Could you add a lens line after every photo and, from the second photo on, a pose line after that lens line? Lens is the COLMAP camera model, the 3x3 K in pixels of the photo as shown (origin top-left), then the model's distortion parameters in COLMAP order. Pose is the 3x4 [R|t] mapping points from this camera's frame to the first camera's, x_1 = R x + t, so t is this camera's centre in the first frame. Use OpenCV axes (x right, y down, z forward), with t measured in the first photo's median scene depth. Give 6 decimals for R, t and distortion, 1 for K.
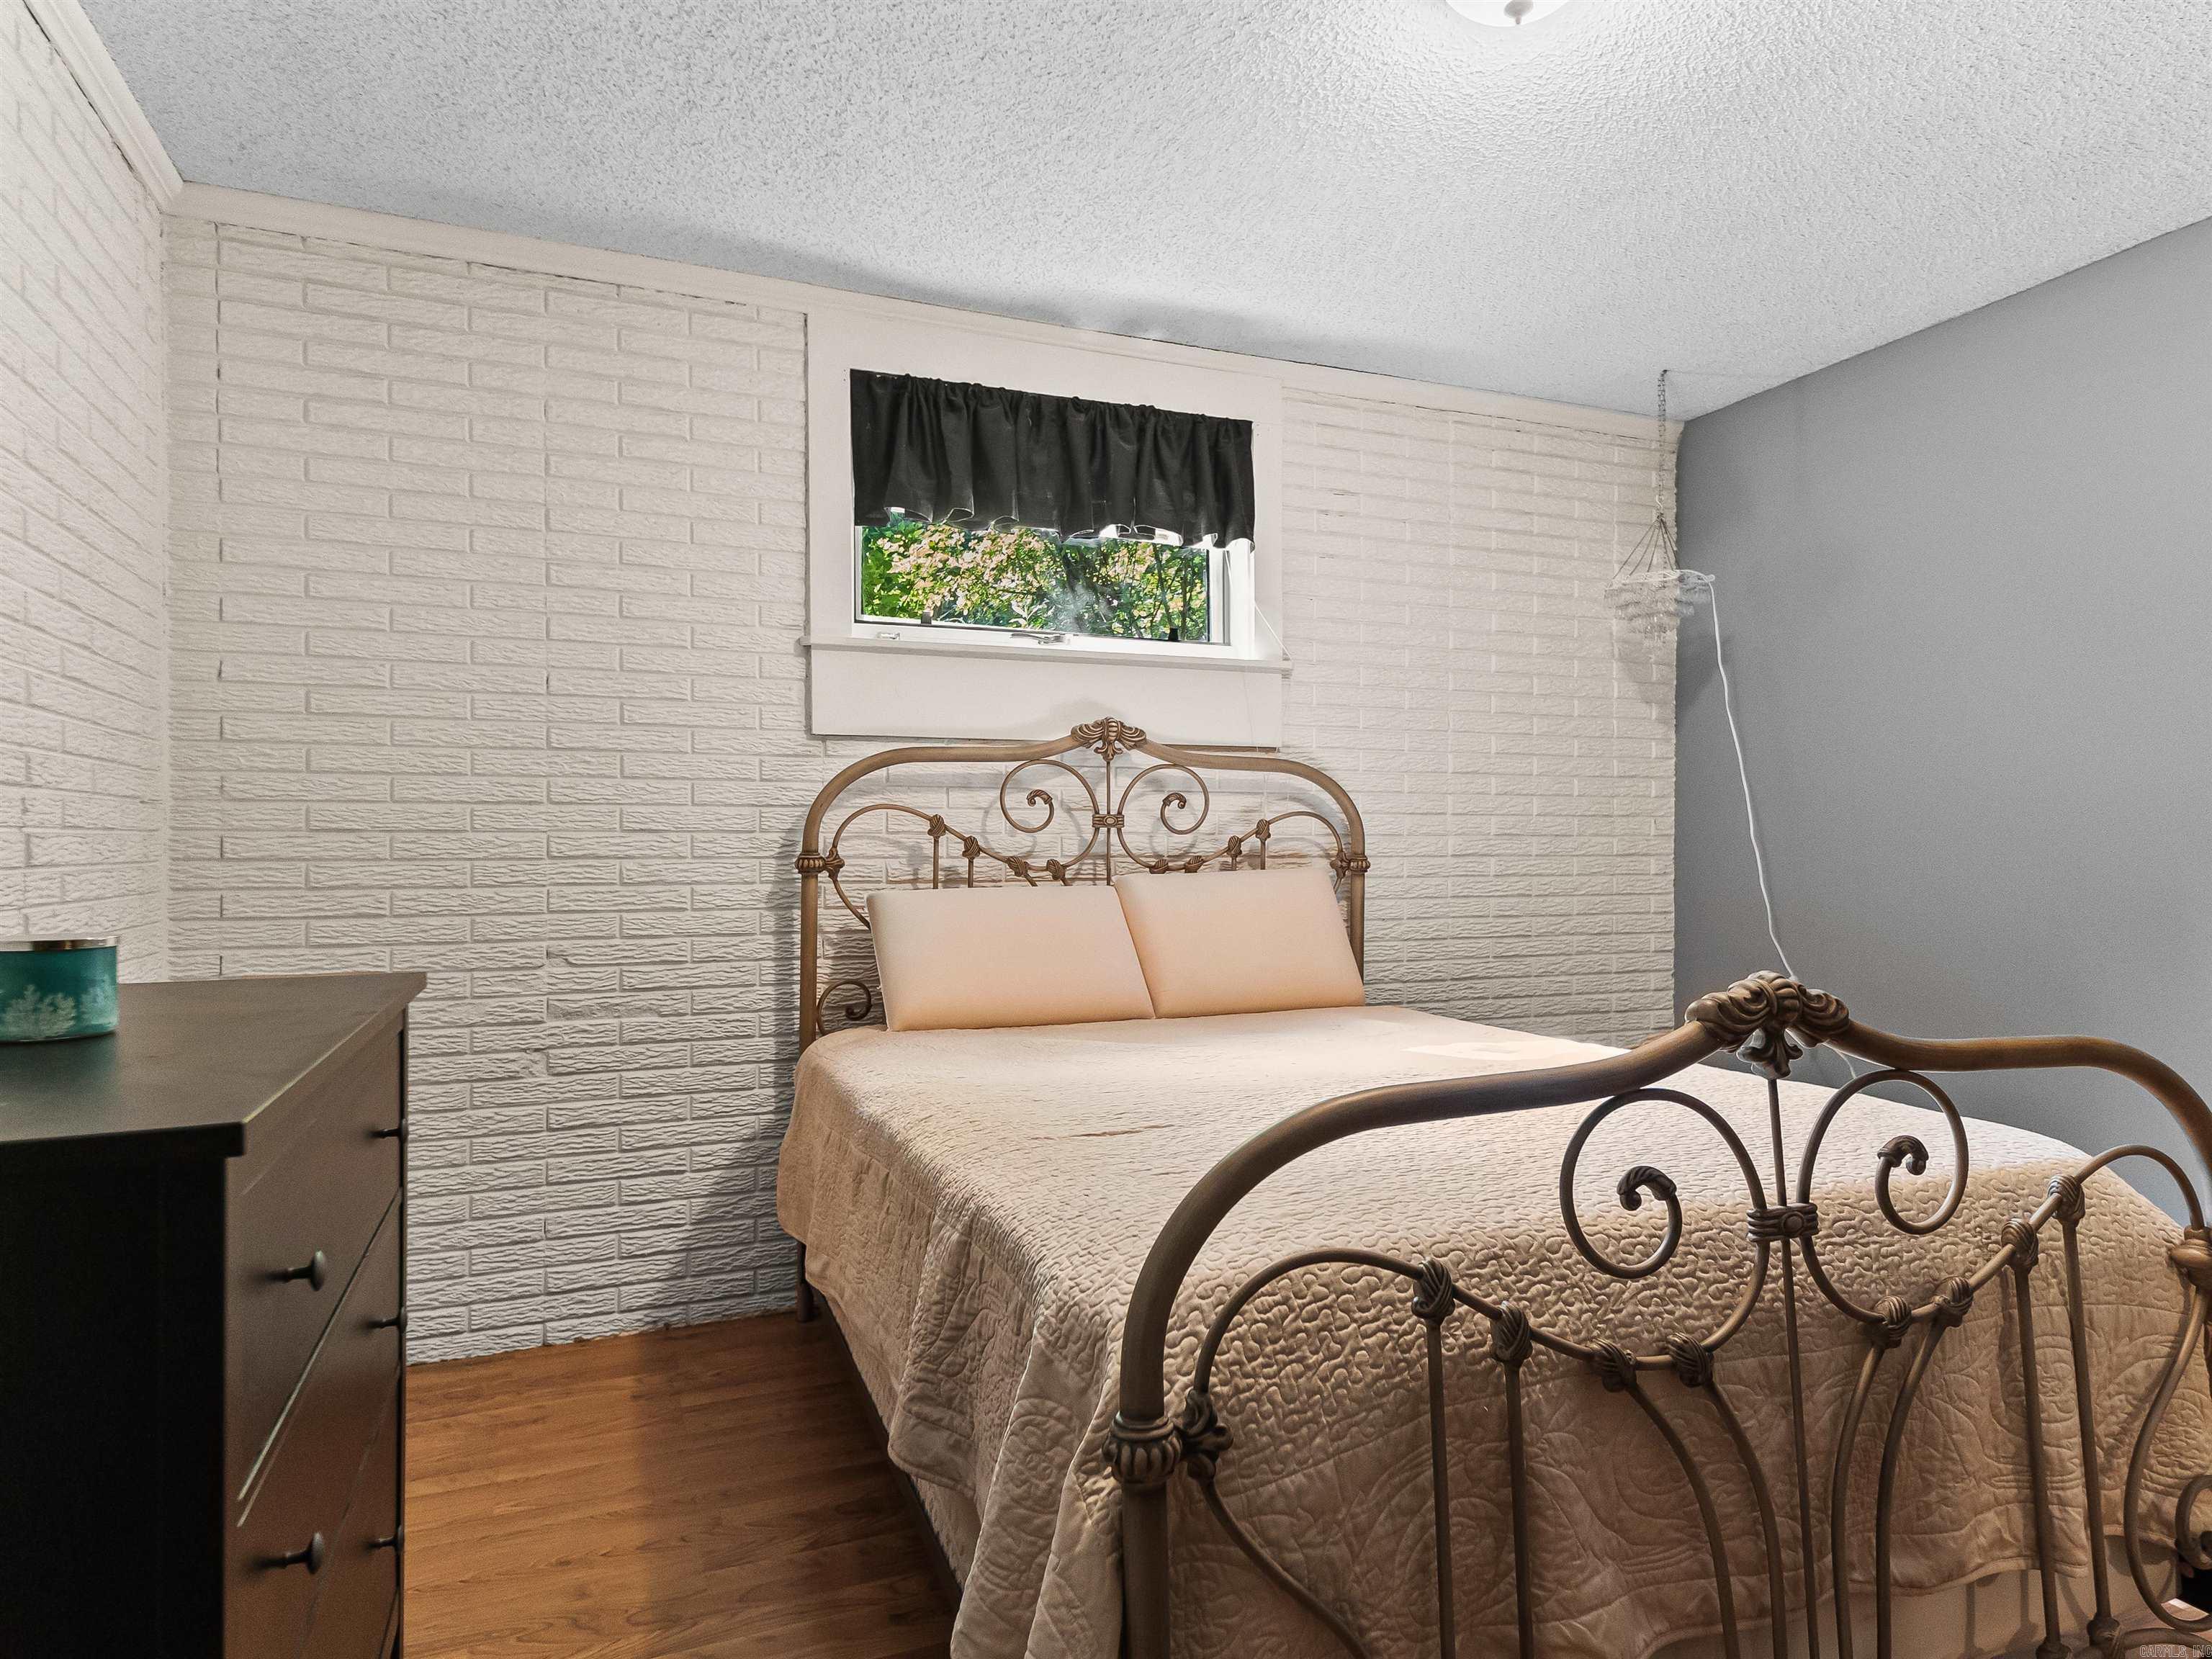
lens RADIAL K [[1309.4, 0, 1104.2], [0, 1309.4, 810.9], [0, 0, 1]] dist [0.041549, -0.022496]
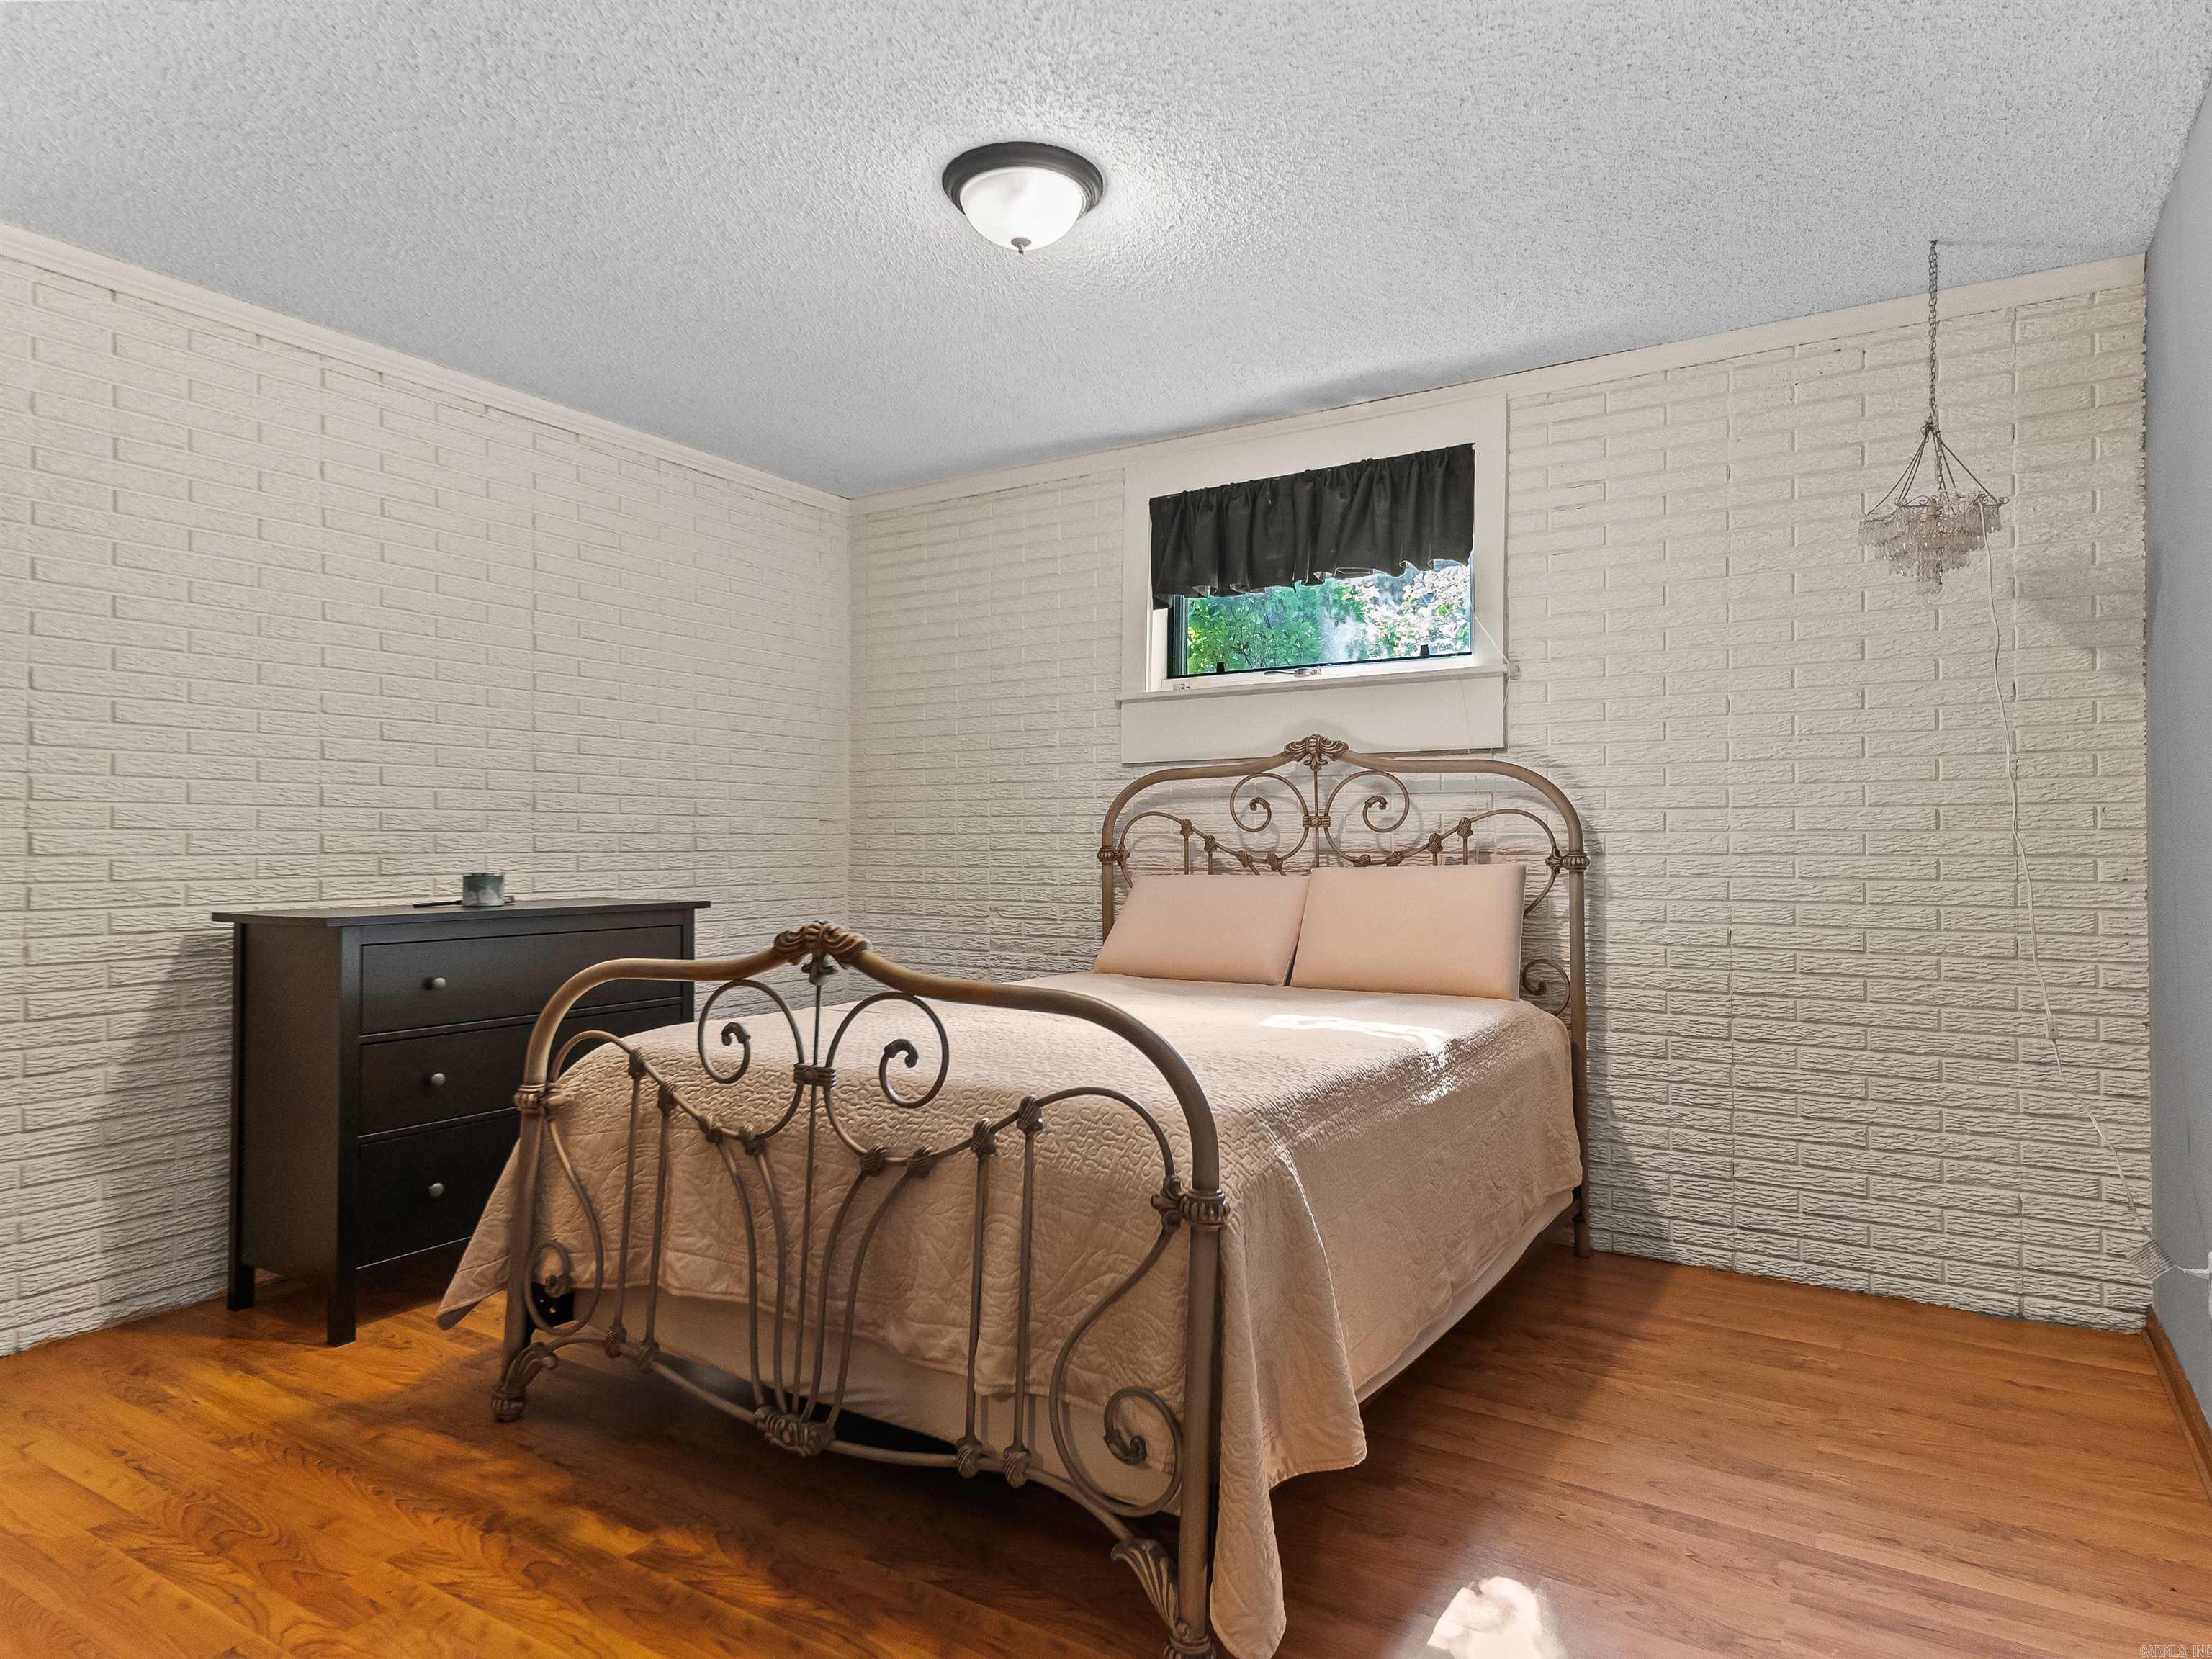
lens RADIAL K [[1295.6, 0, 1111.2], [0, 1295.6, 781.5], [0, 0, 1]] dist [0.031613, -0.001061]
pose [[0.589724, -0.039486, -0.806639, 0.864641], [0.019914, 0.999211, -0.034354, 0.008349], [0.807359, 0.004196, 0.590046, 0.159438]]
